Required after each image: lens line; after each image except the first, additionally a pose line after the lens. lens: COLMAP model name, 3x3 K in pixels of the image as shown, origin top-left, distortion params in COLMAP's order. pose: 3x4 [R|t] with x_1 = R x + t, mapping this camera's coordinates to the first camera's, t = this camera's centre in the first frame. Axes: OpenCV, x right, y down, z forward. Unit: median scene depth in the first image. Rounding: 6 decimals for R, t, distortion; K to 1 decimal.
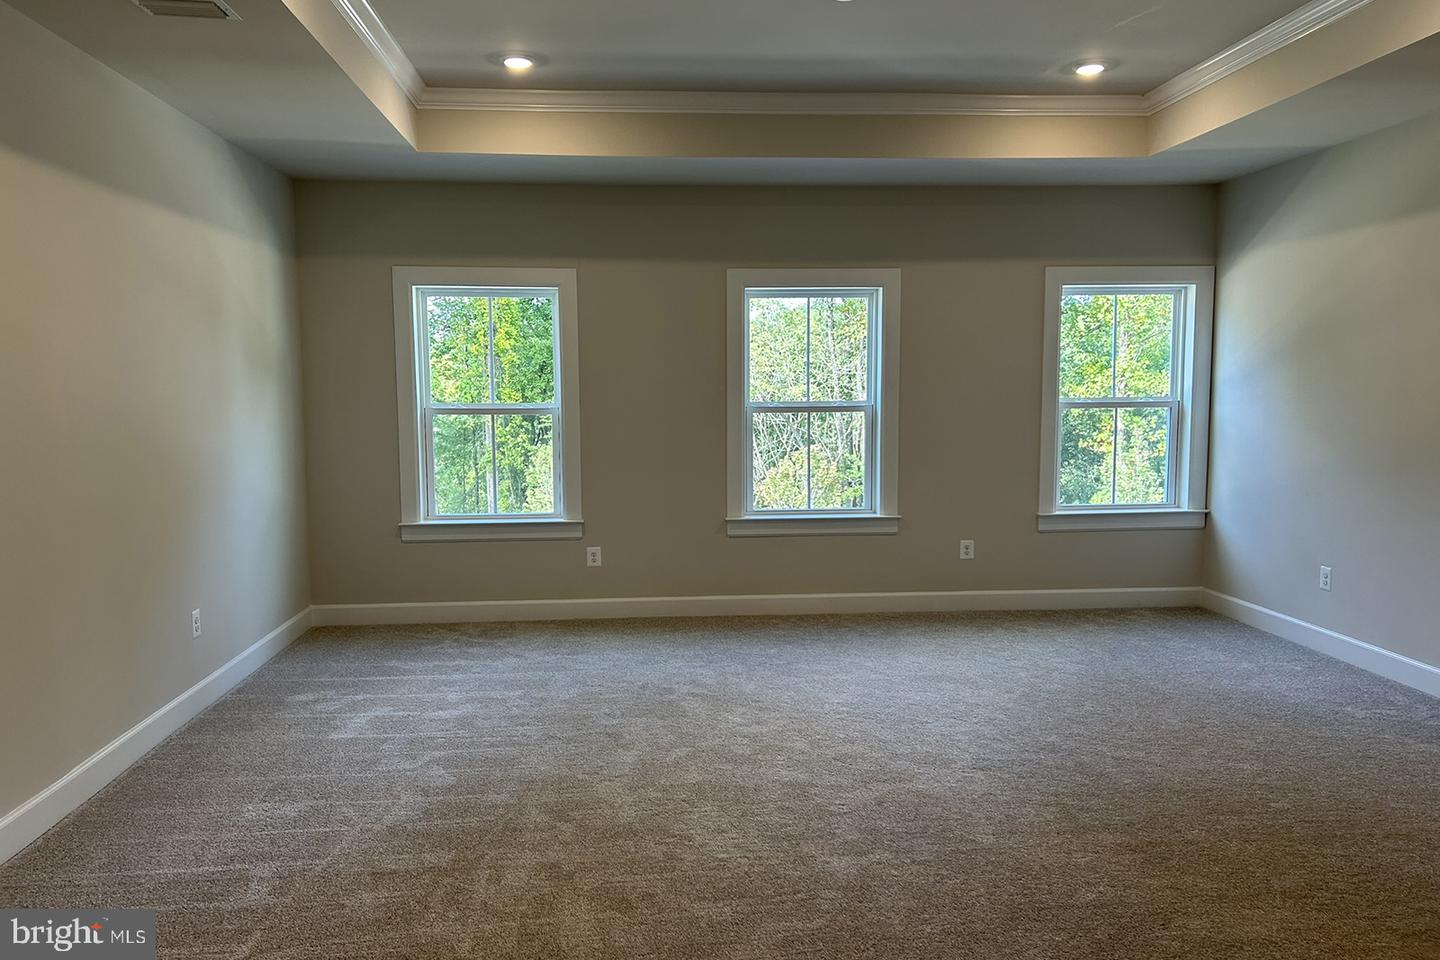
lens RADIAL K [[1086.0, 0, 711.6], [0, 1086.0, 482.9], [0, 0, 1]] dist [0.062268, -0.070193]
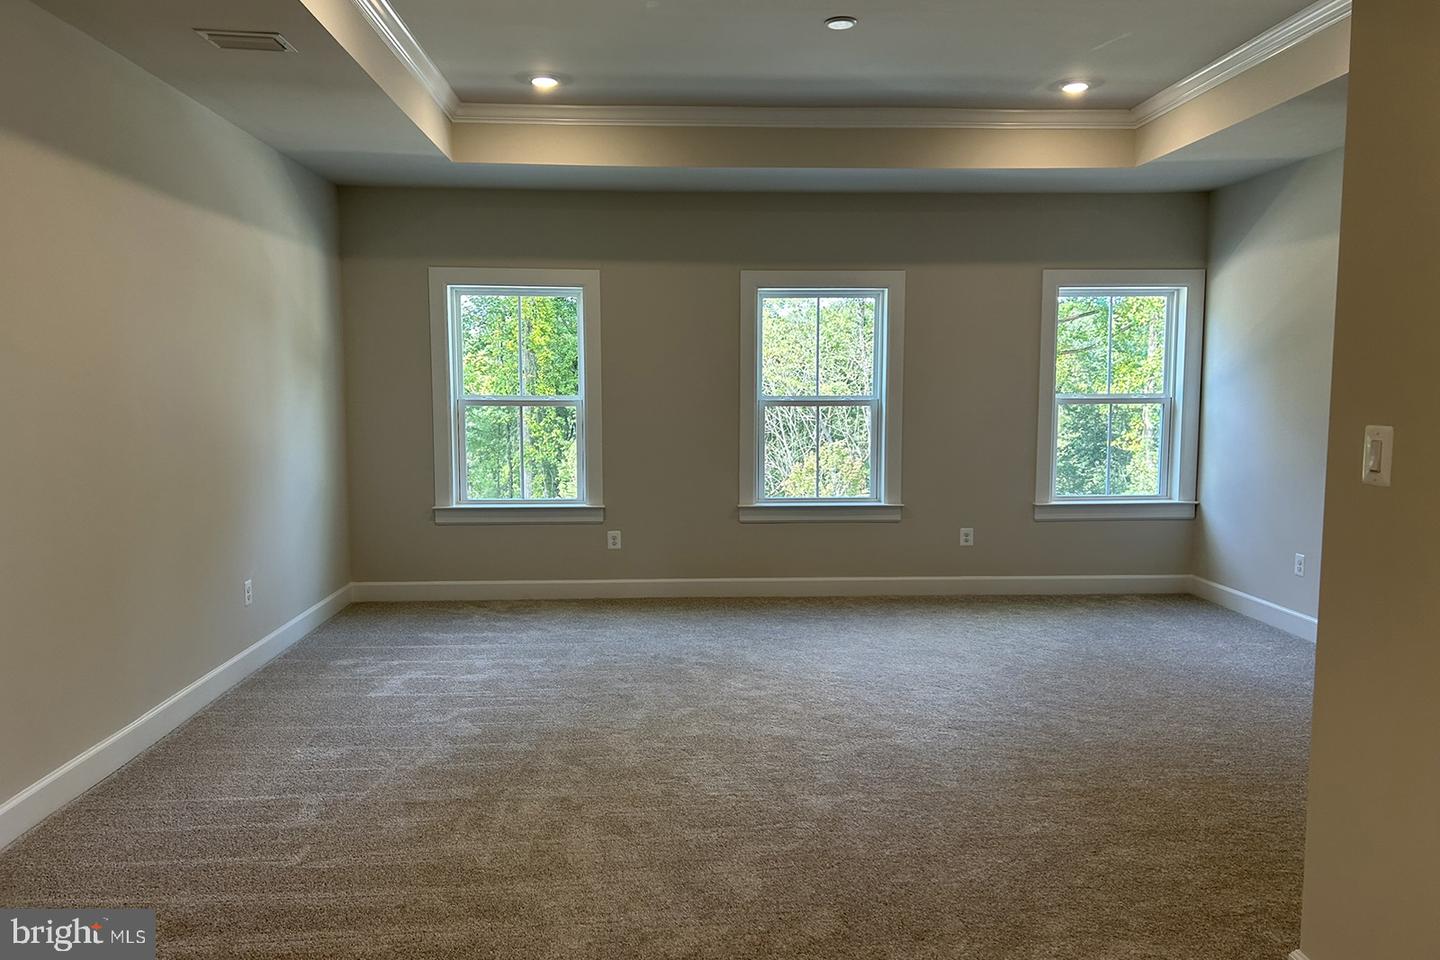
lens RADIAL K [[1084.6, 0, 720.0], [0, 1084.6, 480.0], [0, 0, 1]] dist [0.077140, -0.112584]
pose [[0.999698, 0.008524, -0.023040, 0.024810], [-0.008526, 0.999964, -0.000003, 0.010510], [0.023039, 0.000200, 0.999735, -0.080265]]
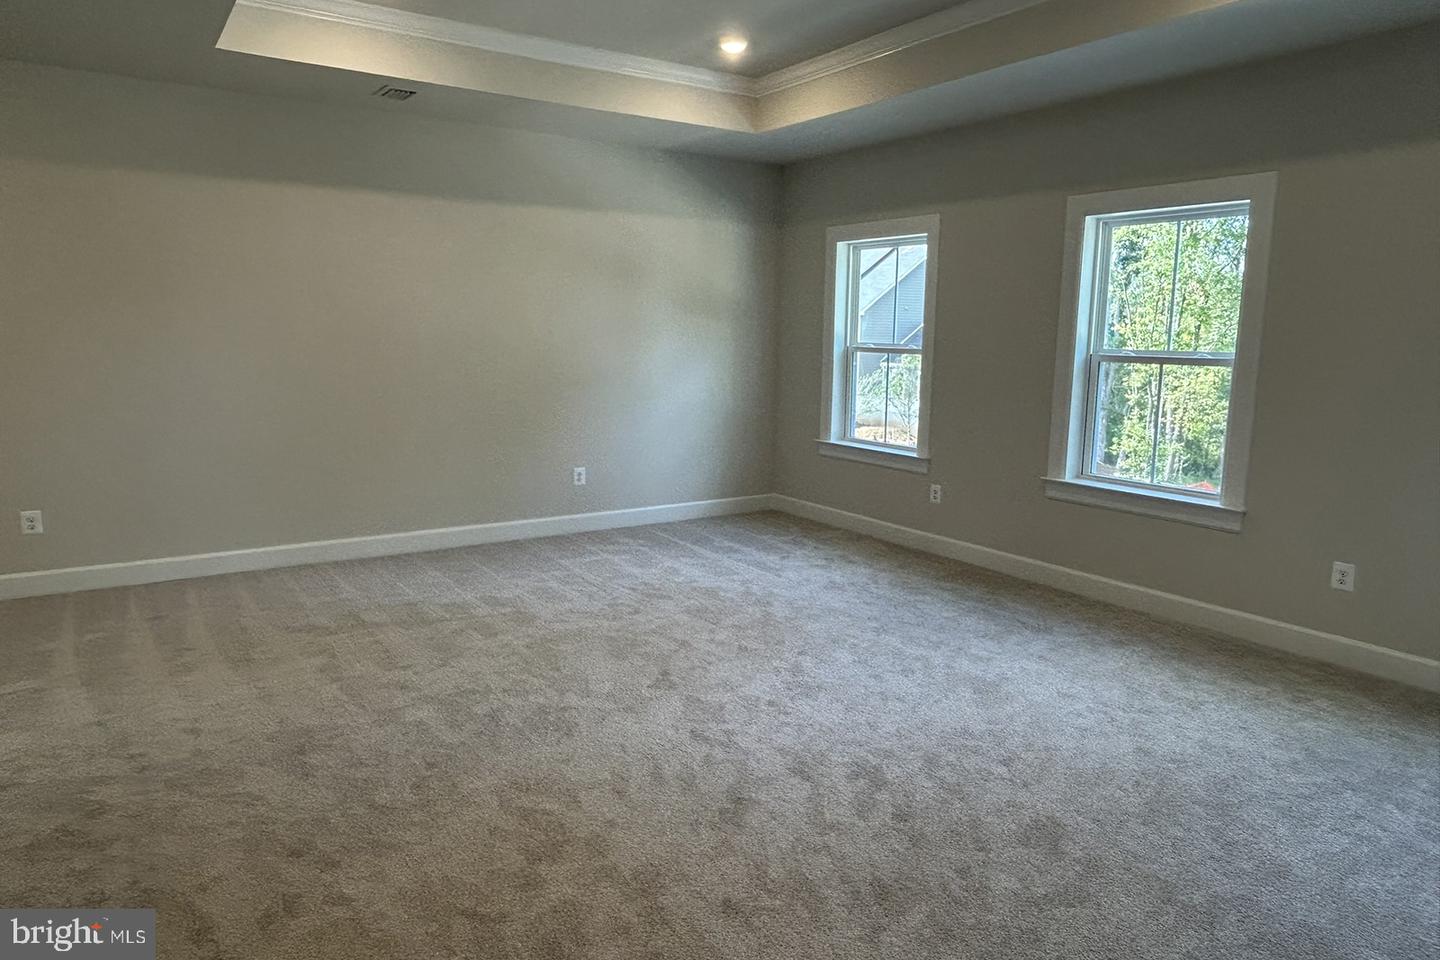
lens RADIAL K [[916.0, 0, 688.2], [0, 916.0, 478.0], [0, 0, 1]] dist [-0.004047, -0.001378]
pose [[0.483007, 0.152717, -0.862196, 0.679287], [-0.095863, 0.987977, 0.121293, -0.039390], [0.870353, 0.024068, 0.491840, 0.463220]]
